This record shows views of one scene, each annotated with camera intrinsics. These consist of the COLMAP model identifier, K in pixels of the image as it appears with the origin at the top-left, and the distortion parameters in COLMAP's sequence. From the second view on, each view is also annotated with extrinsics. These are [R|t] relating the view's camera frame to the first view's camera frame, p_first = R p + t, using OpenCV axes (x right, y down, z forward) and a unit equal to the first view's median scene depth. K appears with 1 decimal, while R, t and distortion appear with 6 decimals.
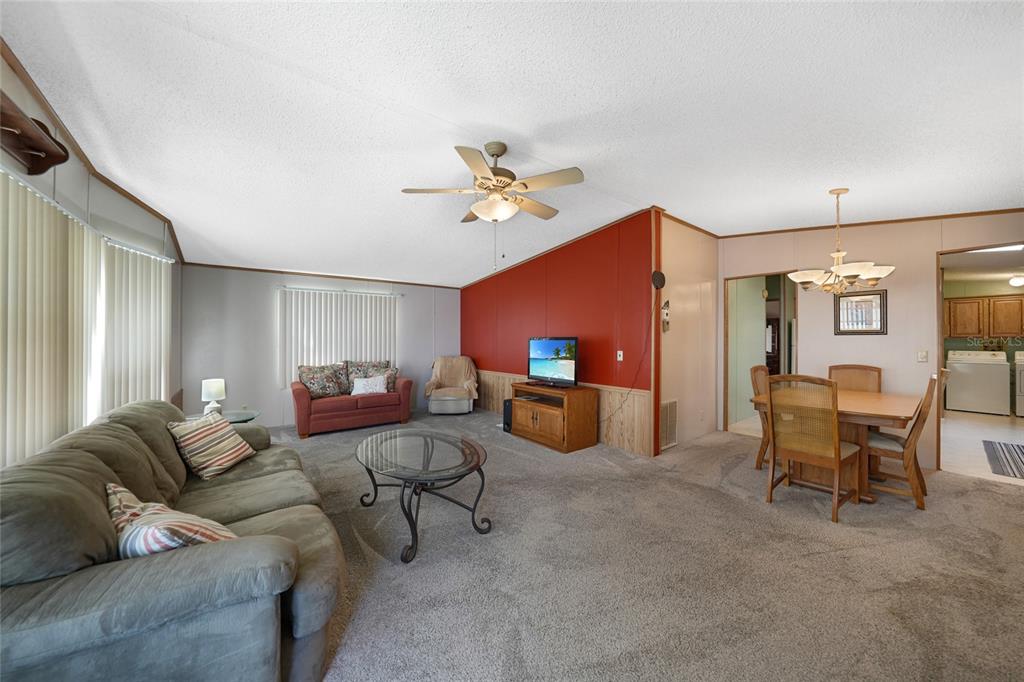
lens RADIAL K [[361.8, 0, 510.3], [0, 361.8, 338.4], [0, 0, 1]] dist [0.000855, 0.000171]
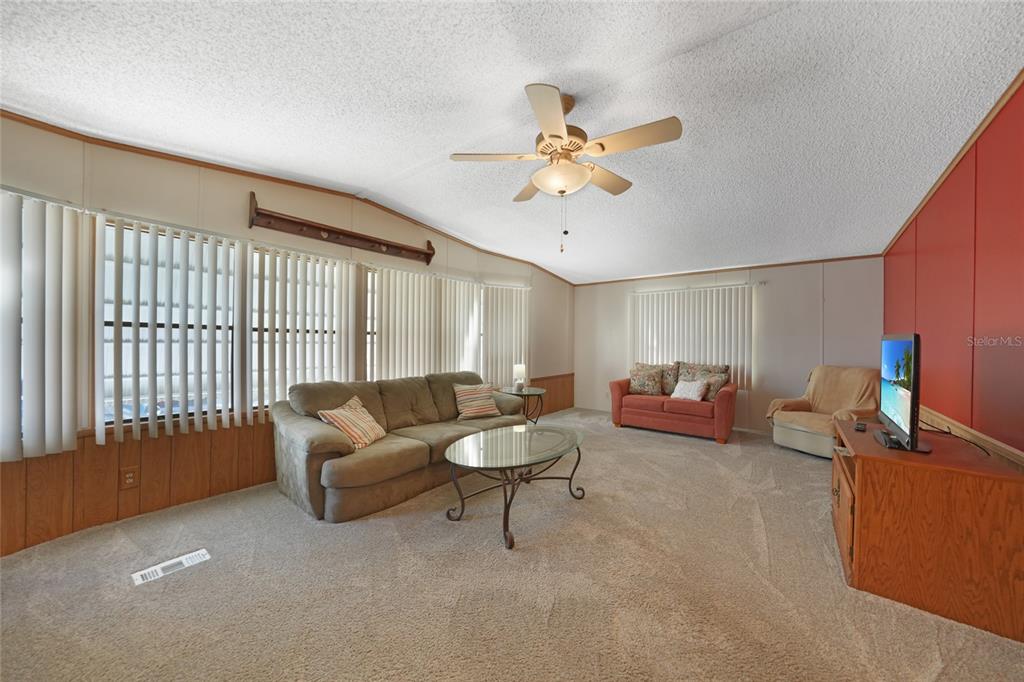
lens RADIAL K [[361.8, 0, 516.7], [0, 361.8, 338.5], [0, 0, 1]] dist [0.000855, 0.000171]
pose [[0.253702, 0.004427, -0.967272, 0.401548], [-0.003228, 0.999988, 0.003730, -0.001596], [0.967277, 0.002176, 0.253713, 0.377668]]
